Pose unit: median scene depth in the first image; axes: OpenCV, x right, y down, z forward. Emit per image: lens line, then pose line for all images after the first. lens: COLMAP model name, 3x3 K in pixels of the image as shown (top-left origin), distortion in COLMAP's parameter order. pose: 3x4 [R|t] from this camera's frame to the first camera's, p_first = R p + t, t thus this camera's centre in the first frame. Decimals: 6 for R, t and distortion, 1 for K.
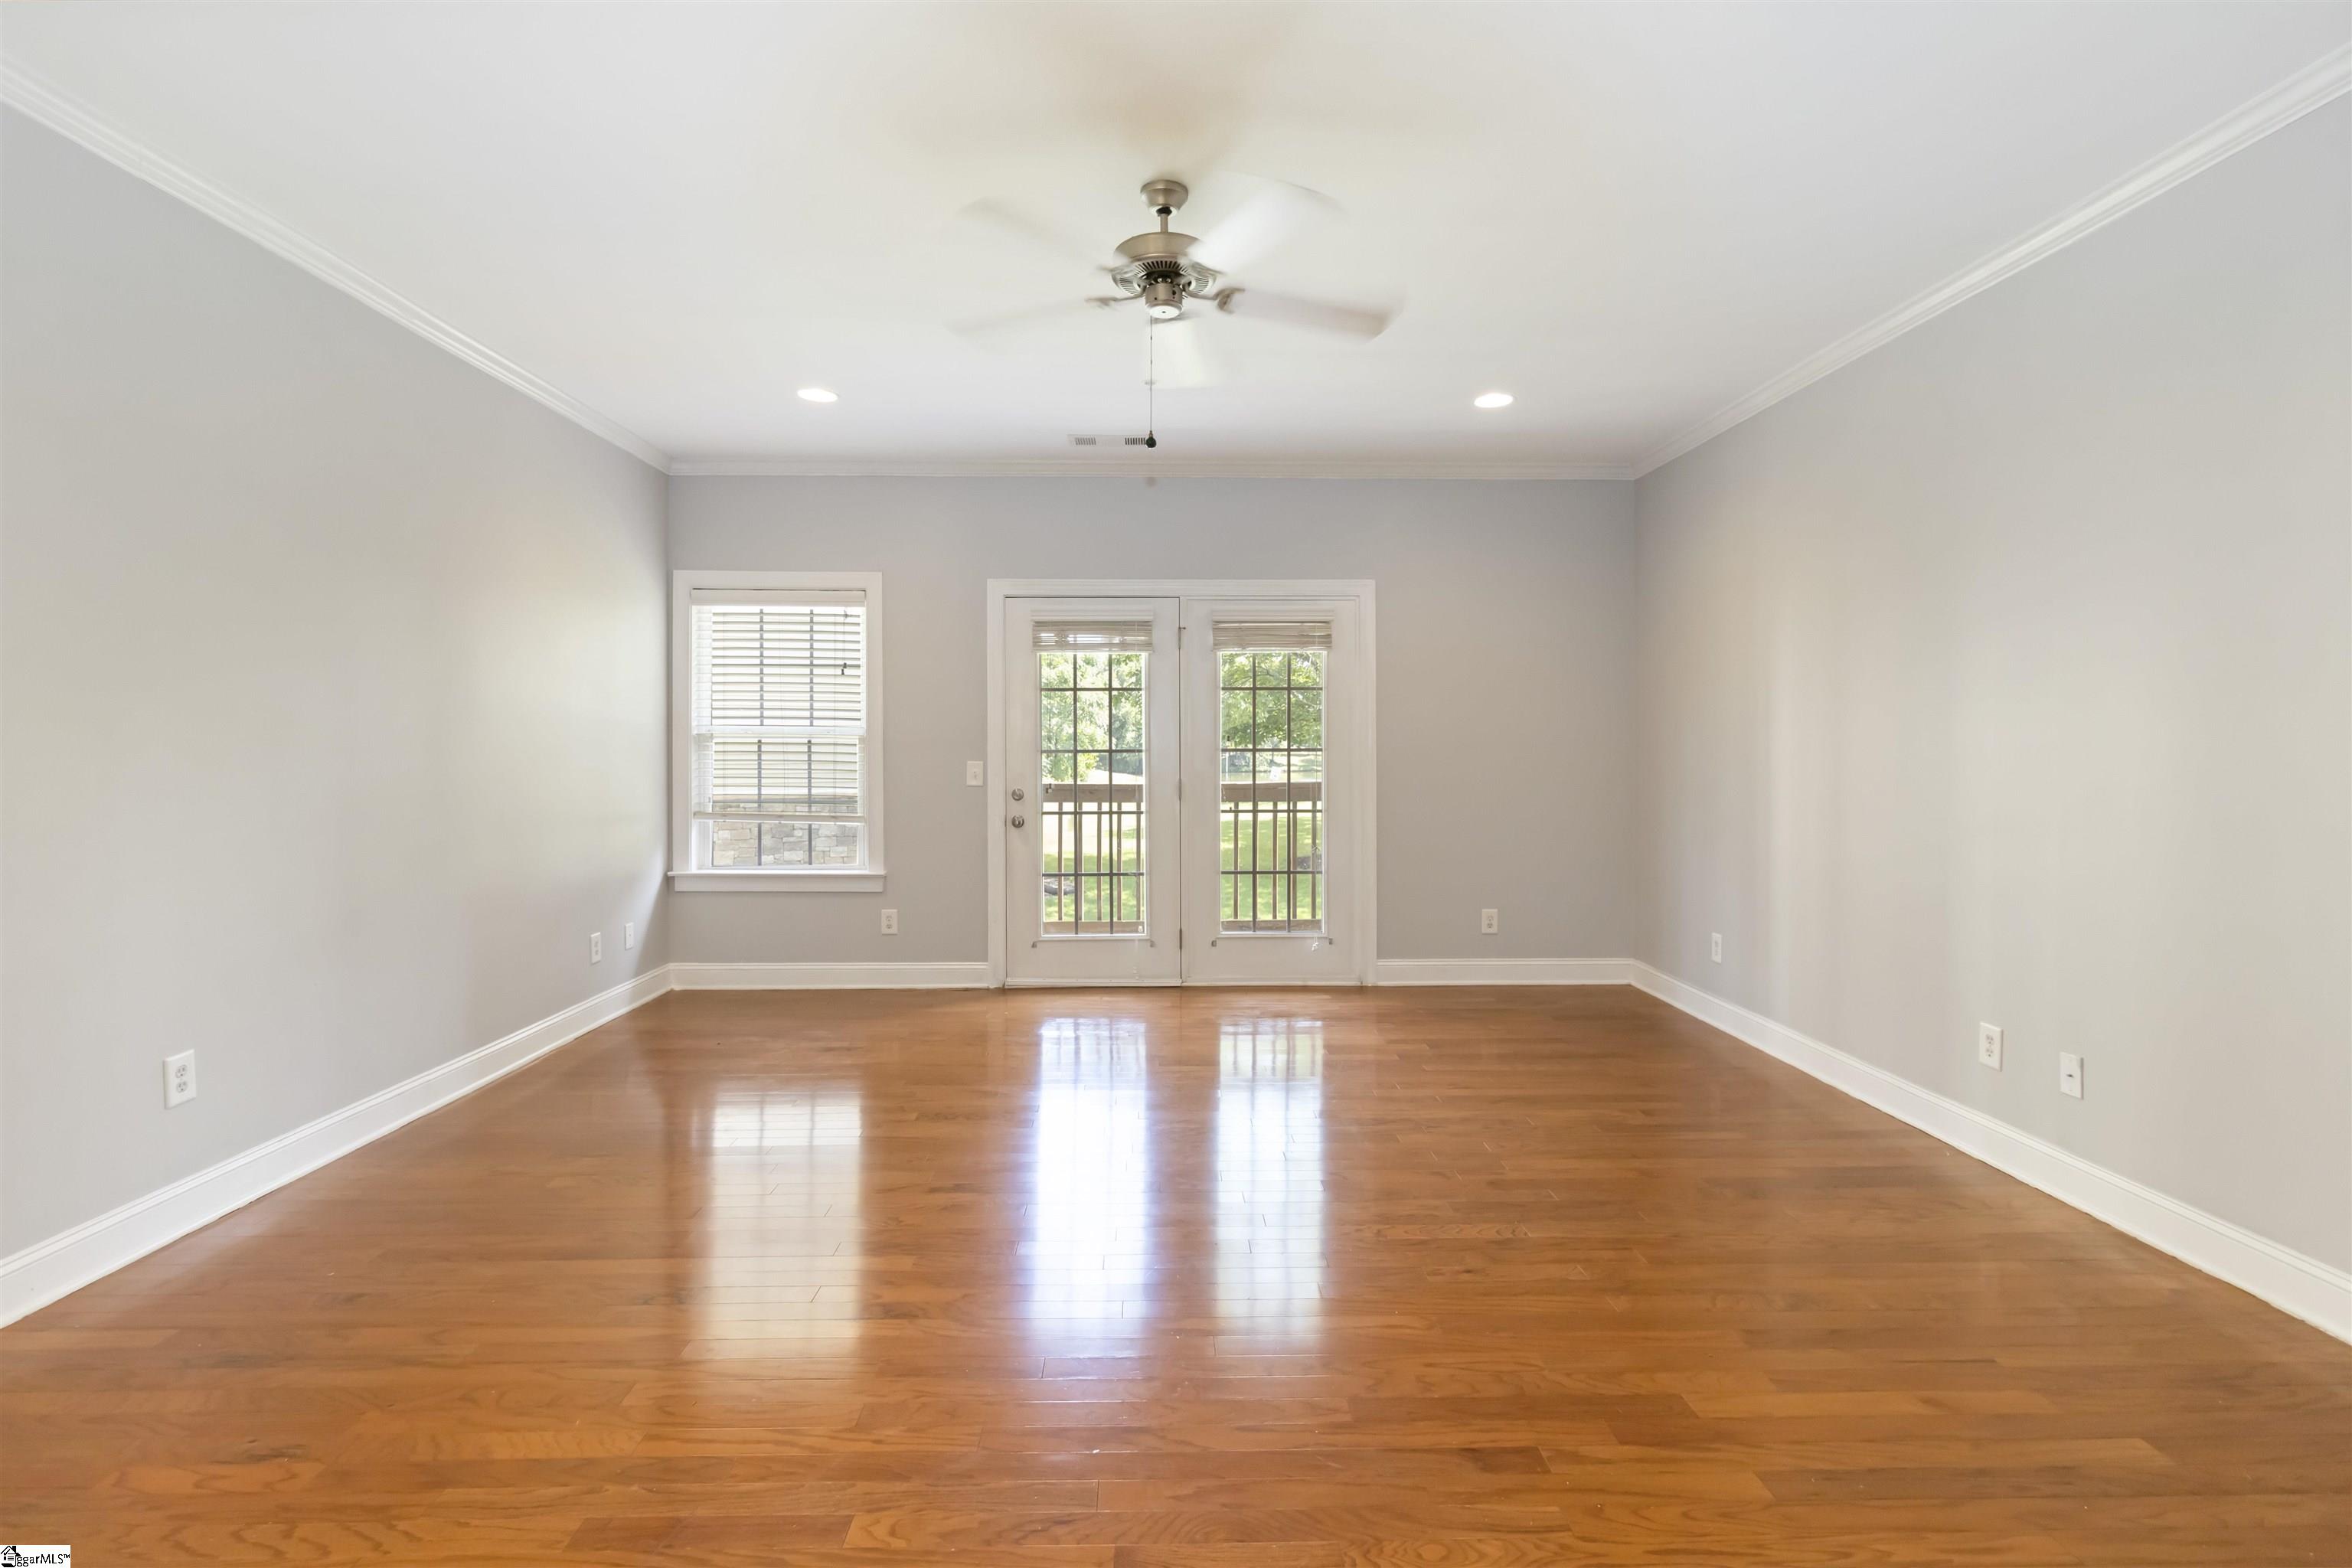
lens RADIAL K [[1131.2, 0, 1187.9], [0, 1131.2, 771.4], [0, 0, 1]] dist [0.001357, 0.000369]
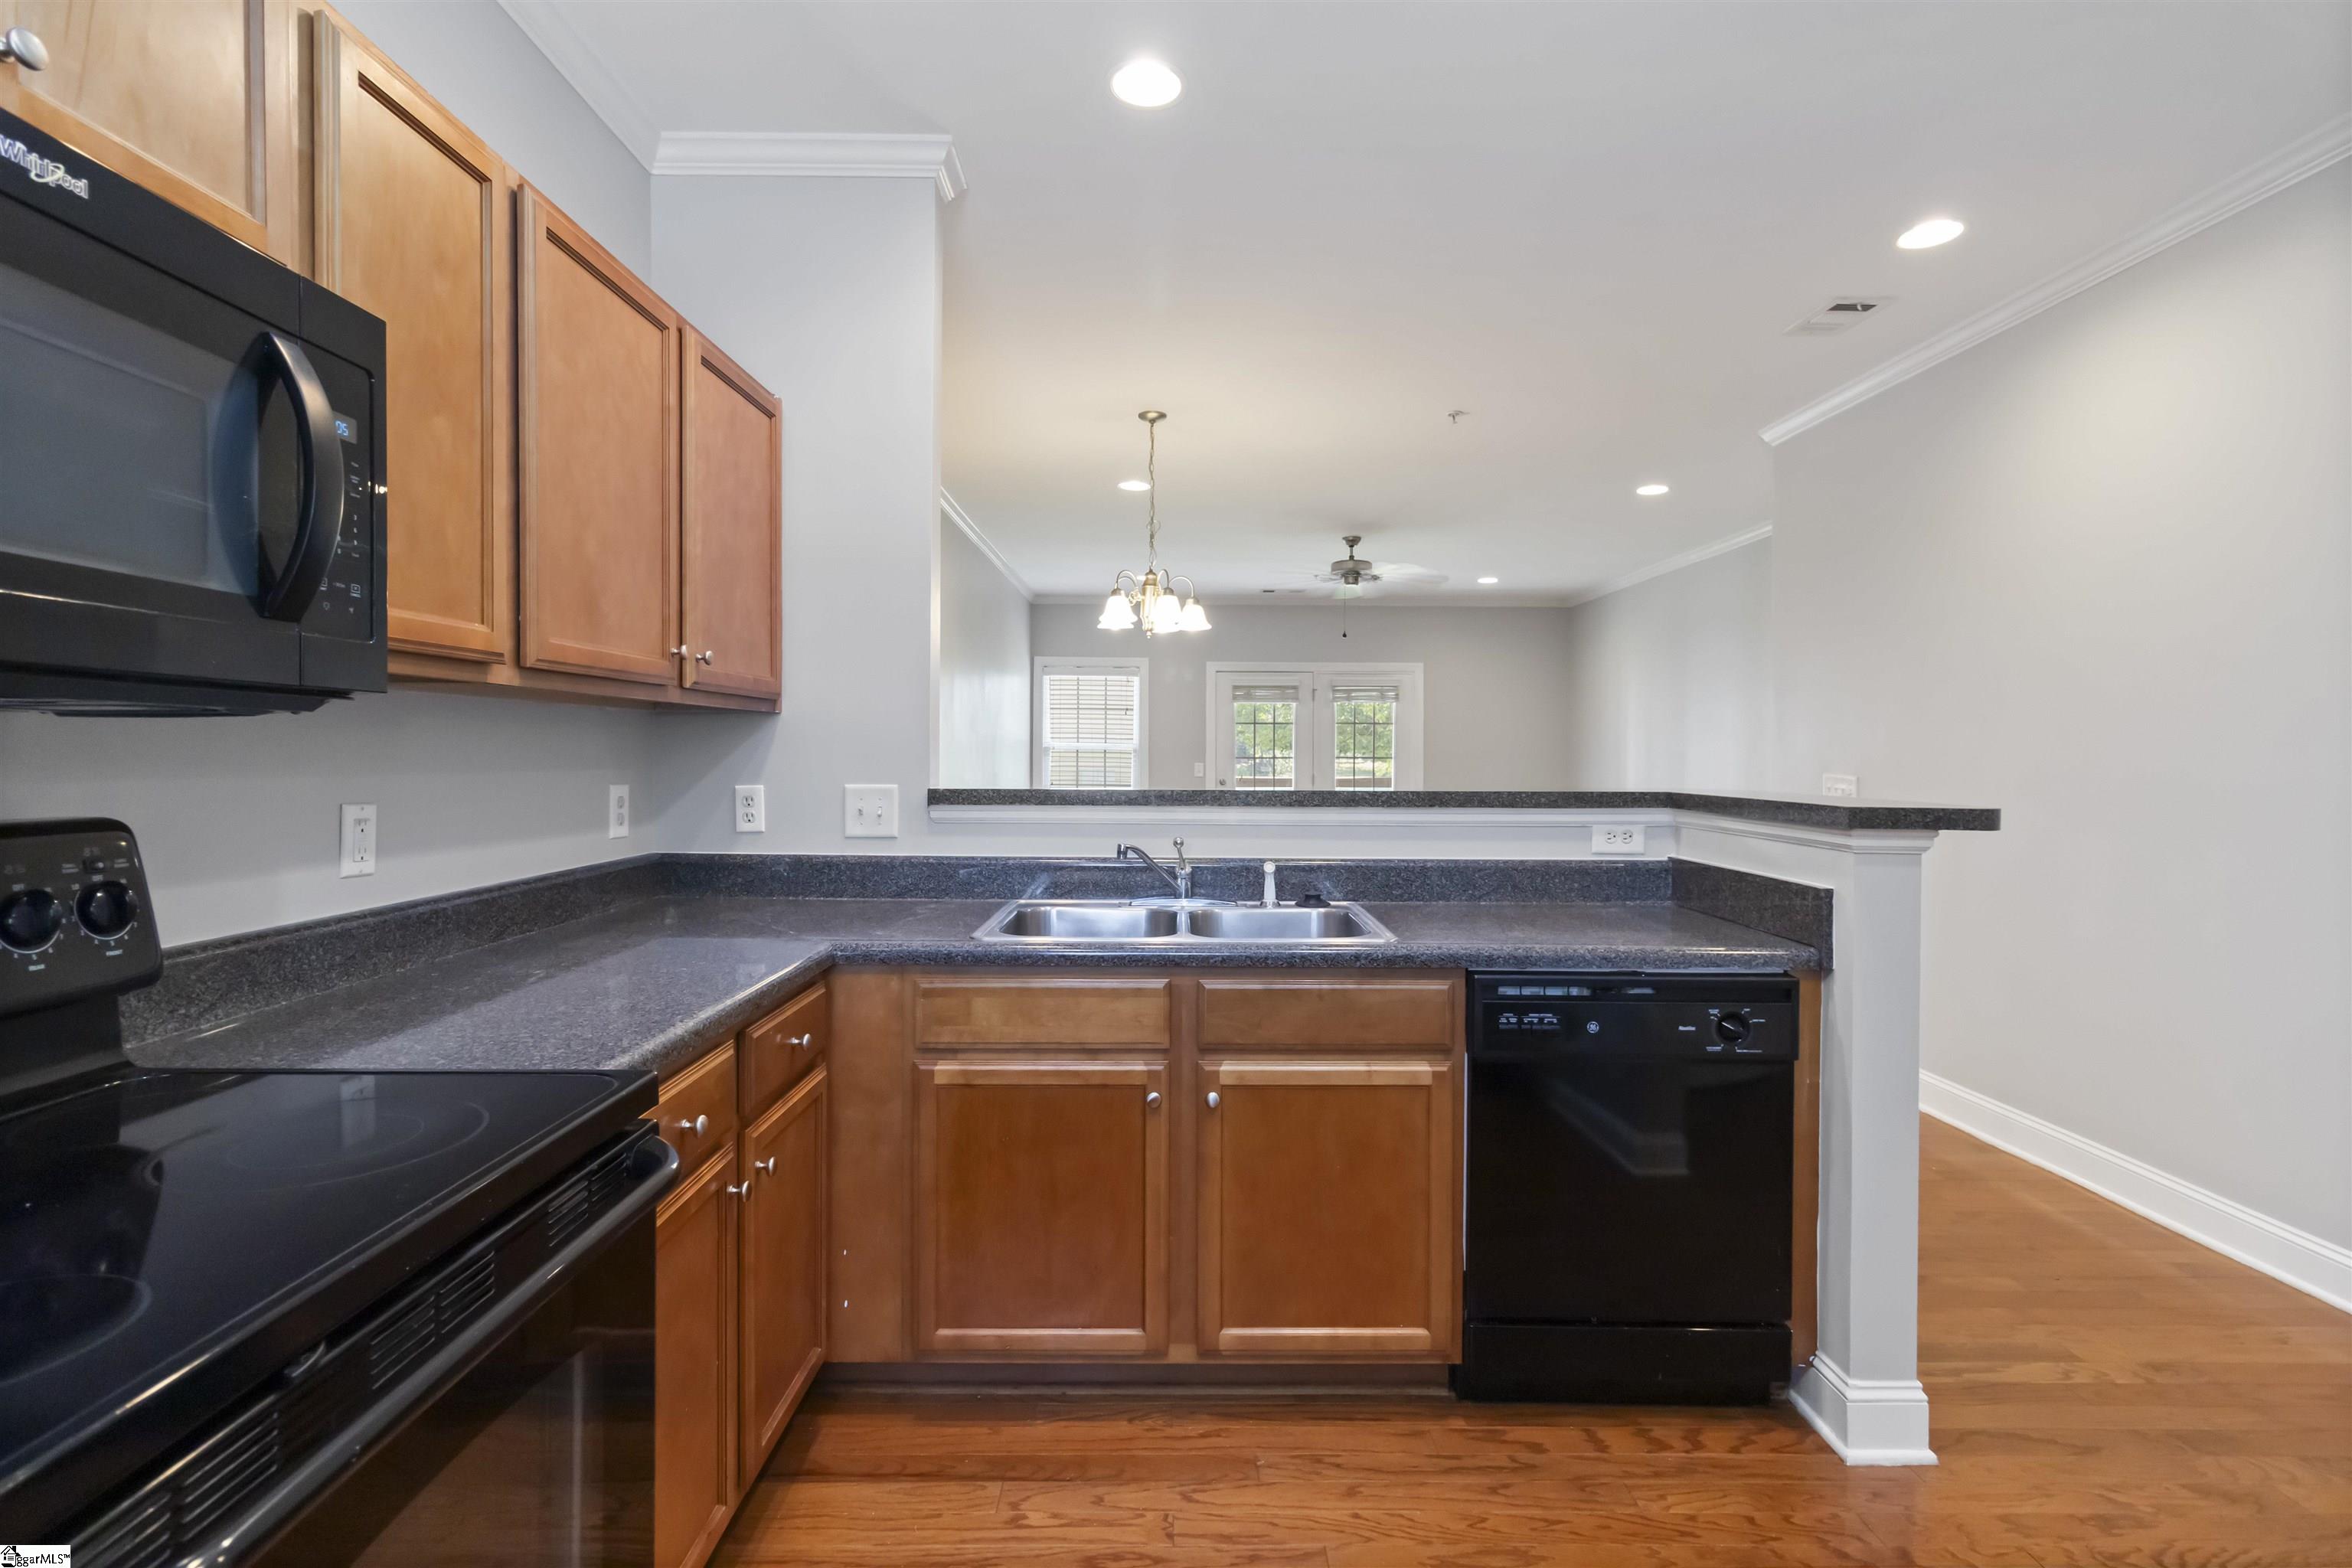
lens RADIAL K [[1131.2, 0, 1171.1], [0, 1131.2, 776.4], [0, 0, 1]] dist [0.001357, 0.000369]
pose [[0.999587, 0.007028, -0.027869, -0.181397], [-0.006824, 0.999949, 0.007388, -0.000534], [0.027919, -0.007195, 0.999584, -0.800840]]
